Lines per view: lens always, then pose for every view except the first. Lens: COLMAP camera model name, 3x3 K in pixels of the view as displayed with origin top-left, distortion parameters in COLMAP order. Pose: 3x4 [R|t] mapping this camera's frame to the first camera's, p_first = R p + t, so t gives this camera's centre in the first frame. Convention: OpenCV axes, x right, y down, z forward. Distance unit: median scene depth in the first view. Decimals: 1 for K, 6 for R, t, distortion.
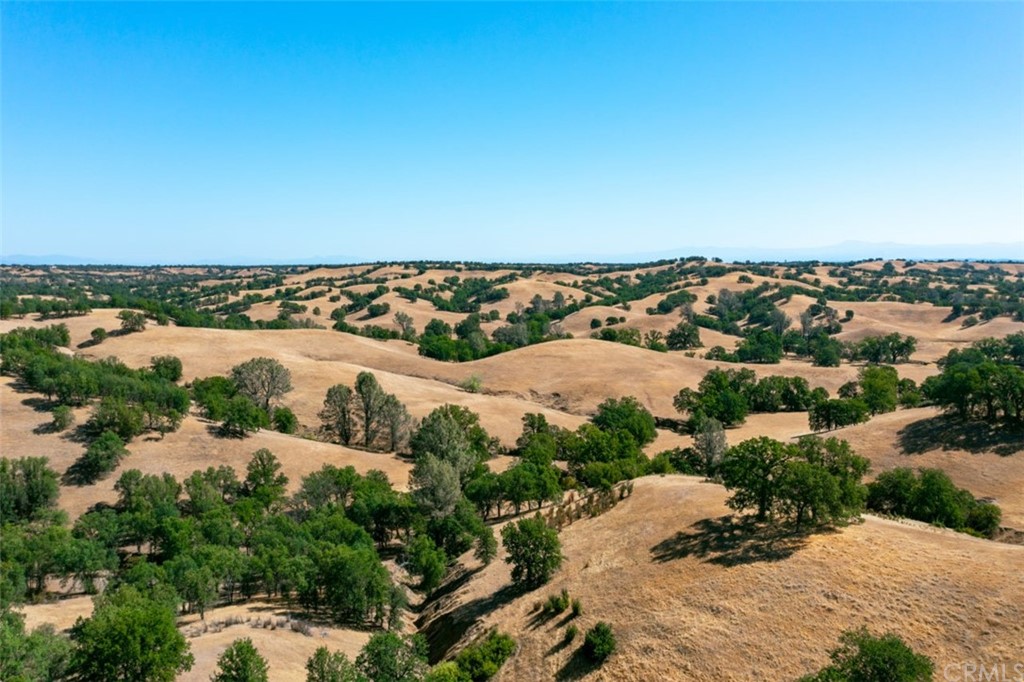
lens RADIAL K [[837.5, 0, 512.0], [0, 837.5, 341.0], [0, 0, 1]] dist [-0.023618, -0.003459]
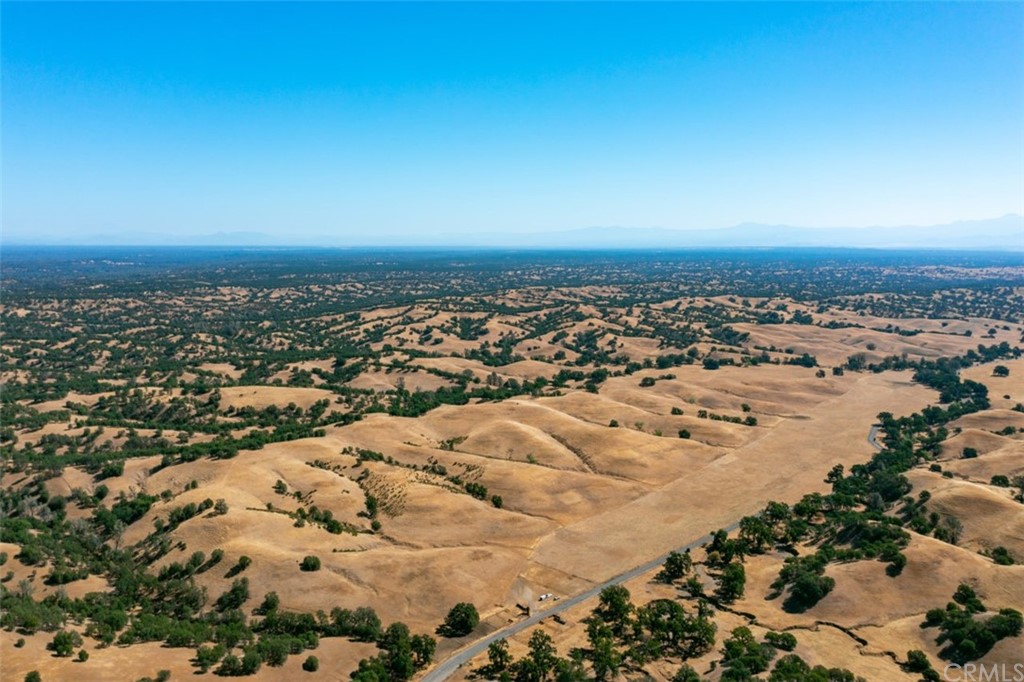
lens RADIAL K [[837.5, 0, 512.0], [0, 837.5, 341.0], [0, 0, 1]] dist [-0.023618, -0.003459]
pose [[0.994072, -0.004918, 0.108611, -0.219026], [0.001934, 0.999618, 0.027565, -0.105789], [-0.108705, -0.027192, 0.993702, -1.479463]]
